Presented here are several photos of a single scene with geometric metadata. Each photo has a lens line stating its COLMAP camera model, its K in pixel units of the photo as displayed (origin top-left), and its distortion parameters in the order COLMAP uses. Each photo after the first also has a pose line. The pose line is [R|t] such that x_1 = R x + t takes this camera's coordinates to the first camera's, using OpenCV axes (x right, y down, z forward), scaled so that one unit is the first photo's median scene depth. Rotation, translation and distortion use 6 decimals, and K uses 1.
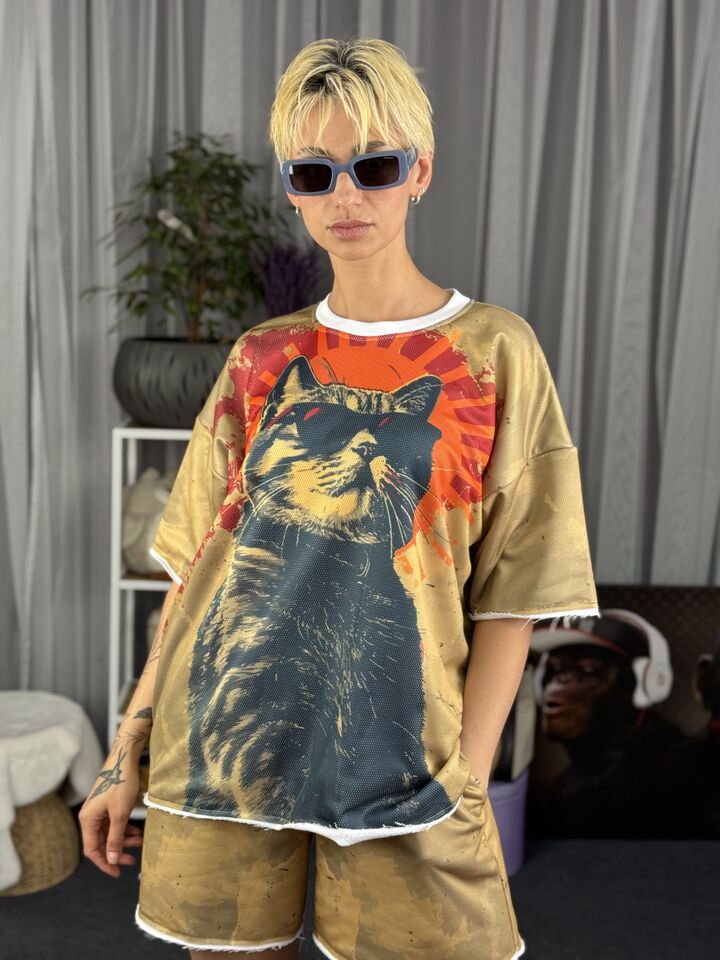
lens RADIAL K [[1345.0, 0, 375.3], [0, 1345.0, 487.8], [0, 0, 1]] dist [0.094106, 0.000000]
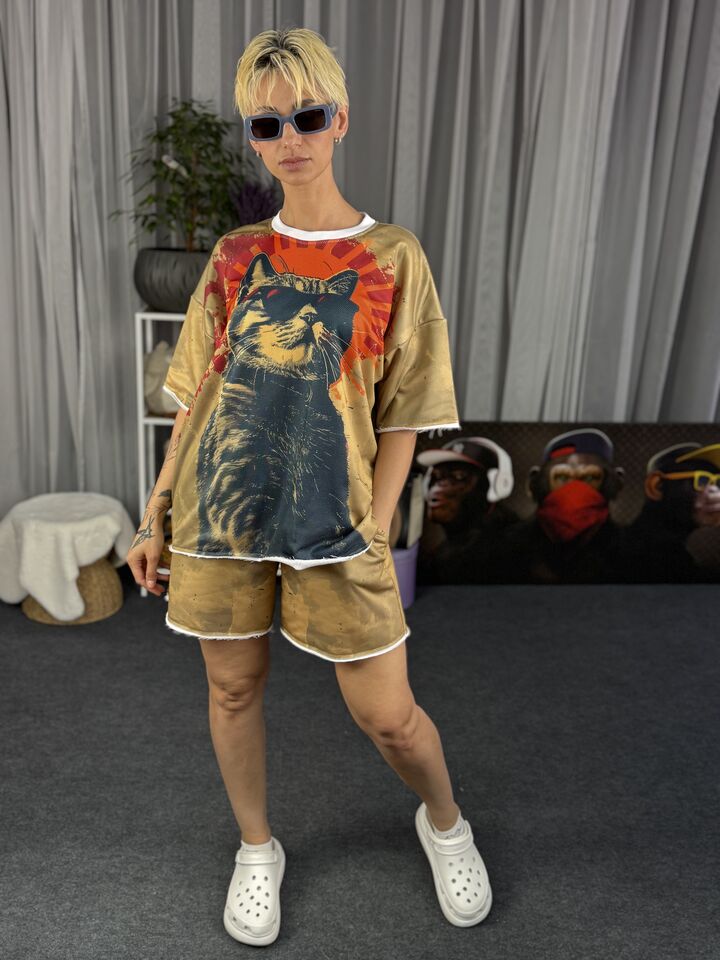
lens RADIAL K [[918.1, 0, 366.5], [0, 918.1, 486.3], [0, 0, 1]] dist [0.044683, 0.000000]
pose [[0.998597, -0.004417, 0.052774, 0.000239], [-0.002899, 0.990463, 0.137747, 0.003908], [-0.052879, -0.137707, 0.989060, -0.015632]]
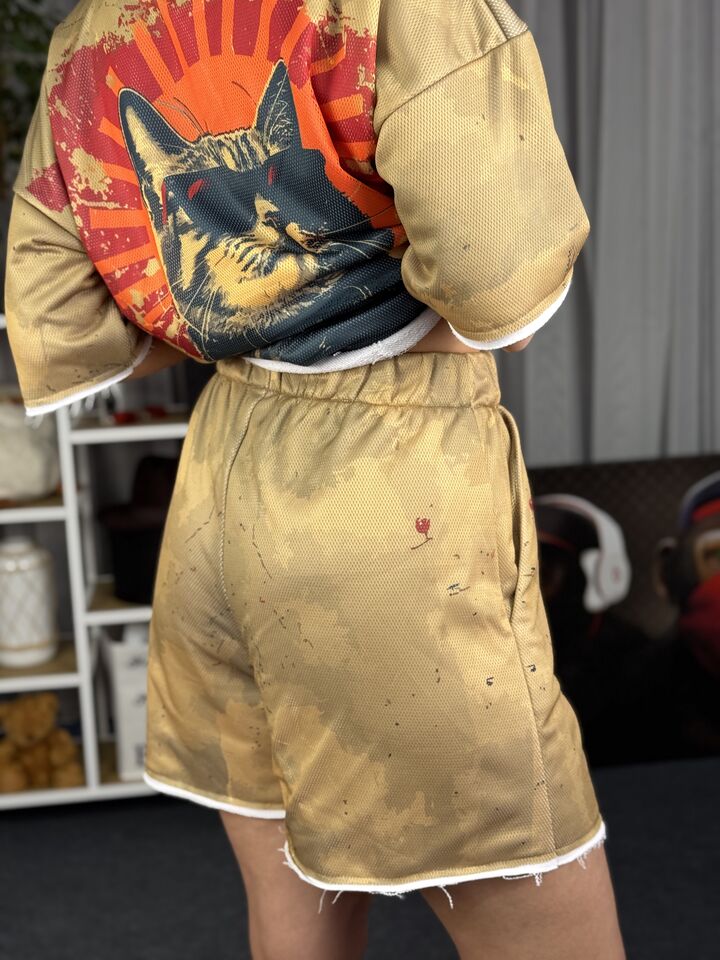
lens RADIAL K [[1345.0, 0, 352.2], [0, 1345.0, 448.5], [0, 0, 1]] dist [0.094106, 0.000000]
pose [[0.994050, -0.092482, 0.057556, 0.011557], [0.091555, 0.995627, 0.018545, 0.039468], [-0.059019, -0.013165, 0.998170, 0.211382]]
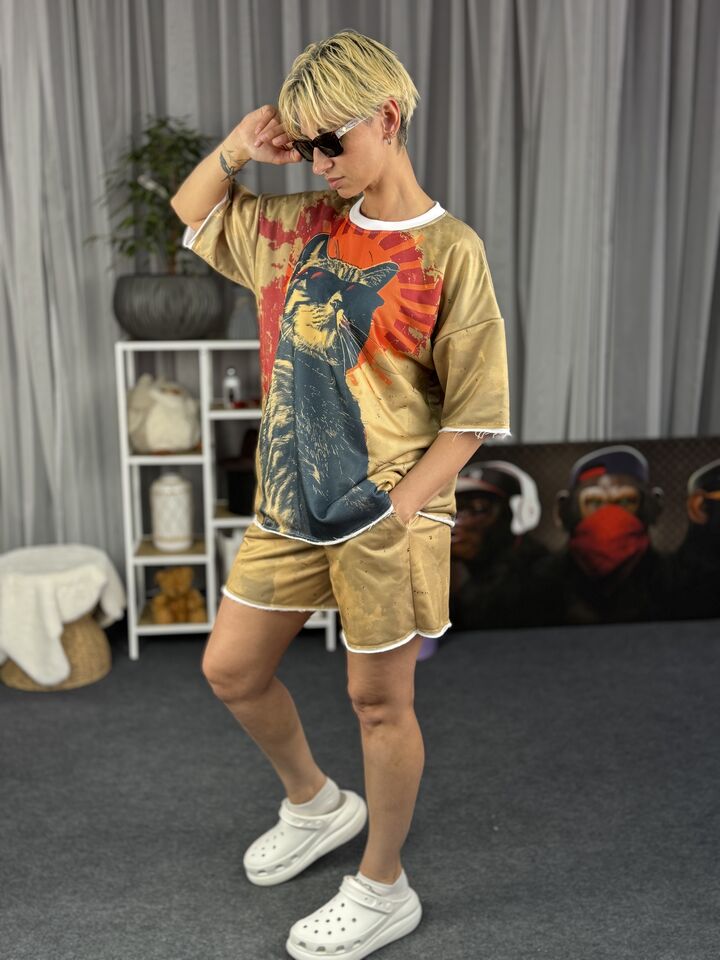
lens RADIAL K [[1068.4, 0, 368.4], [0, 1068.4, 472.9], [0, 0, 1]] dist [0.049131, 0.000000]
pose [[0.997578, -0.053383, 0.044602, 0.001054], [0.050811, 0.997084, 0.056930, 0.037167], [-0.047511, -0.054526, 0.997381, -0.075526]]
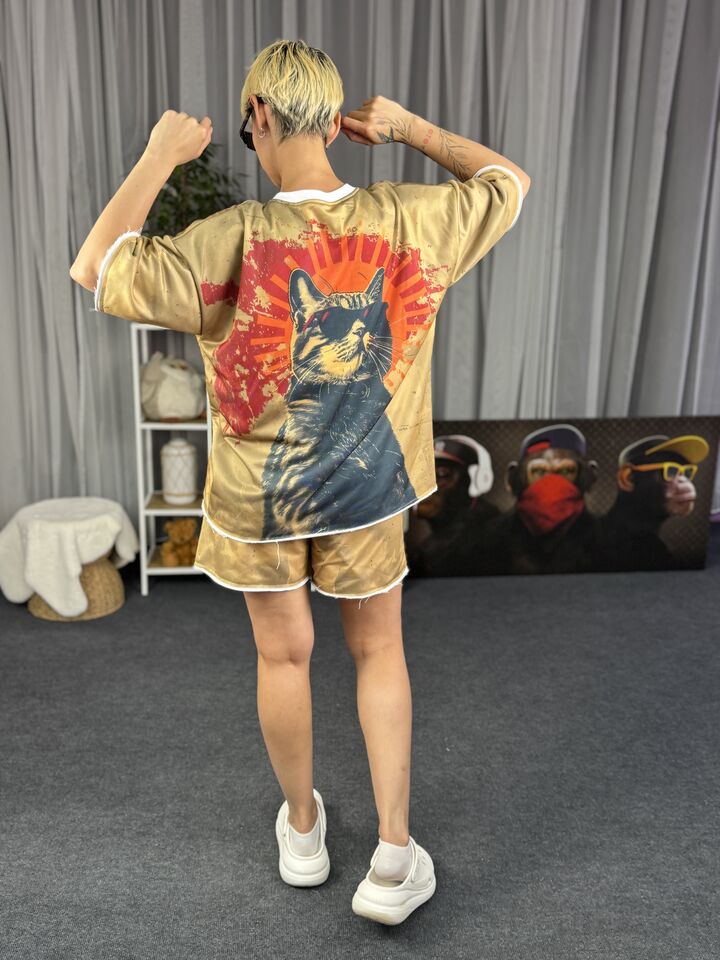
lens RADIAL K [[881.3, 0, 364.3], [0, 881.3, 479.8], [0, 0, 1]] dist [0.052010, 0.000000]
pose [[0.997798, -0.031291, 0.058485, 0.006634], [0.025309, 0.994630, 0.100357, 0.039297], [-0.061311, -0.098656, 0.993231, -0.036188]]
